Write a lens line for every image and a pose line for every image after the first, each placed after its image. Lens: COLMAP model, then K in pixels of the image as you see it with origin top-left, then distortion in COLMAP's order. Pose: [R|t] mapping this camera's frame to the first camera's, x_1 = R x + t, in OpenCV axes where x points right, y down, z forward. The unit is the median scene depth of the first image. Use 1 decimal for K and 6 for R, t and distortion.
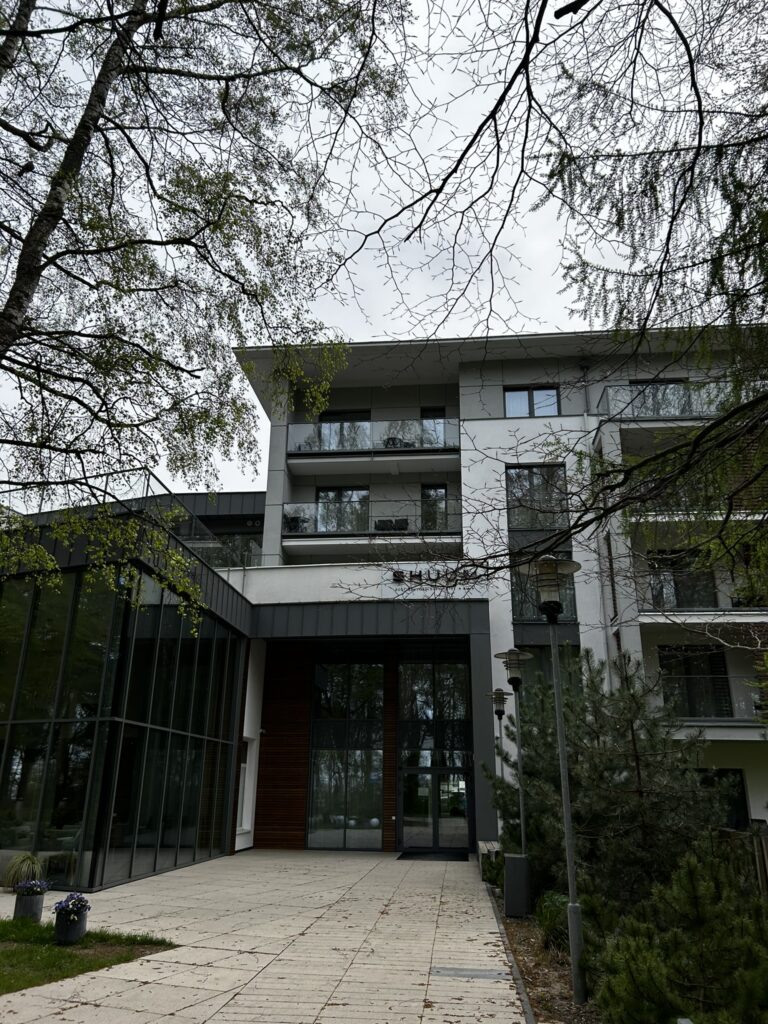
lens RADIAL K [[771.2, 0, 383.4], [0, 771.2, 512.2], [0, 0, 1]] dist [0.000330, 0.000751]
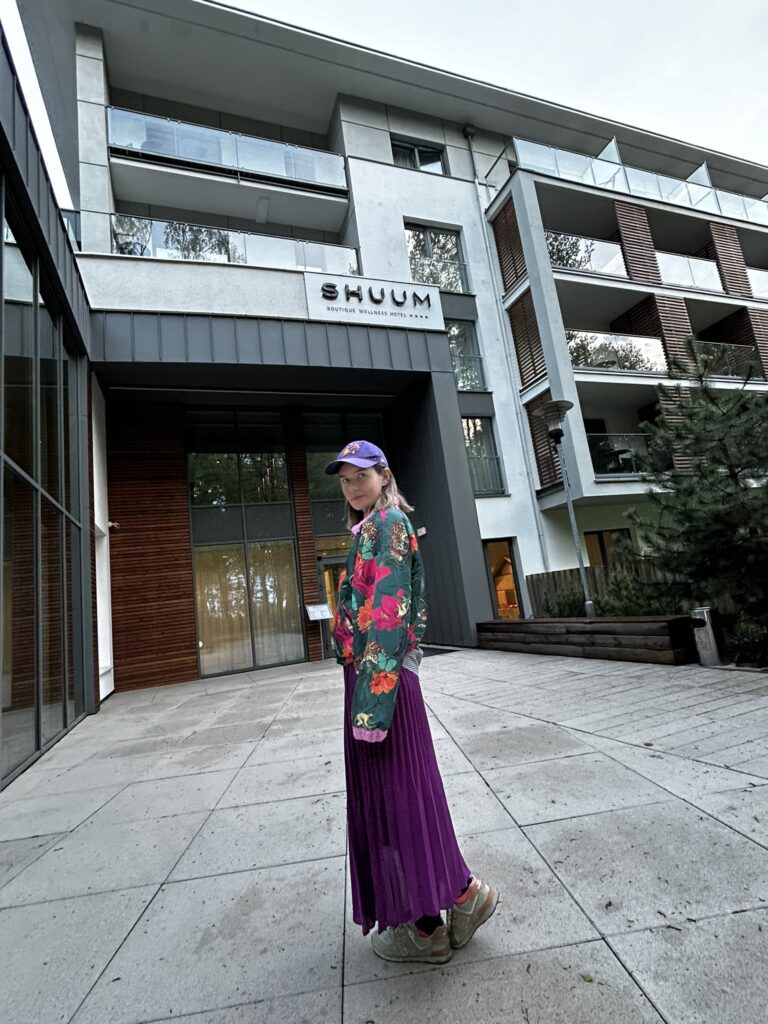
lens RADIAL K [[512.2, 0, 382.6], [0, 512.2, 510.2], [0, 0, 1]] dist [0.003253, 0.000158]
pose [[0.886541, -0.040724, 0.460854, -0.162151], [-0.027295, 0.989779, 0.139971, 0.213069], [-0.461844, -0.136669, 0.876368, 0.528462]]
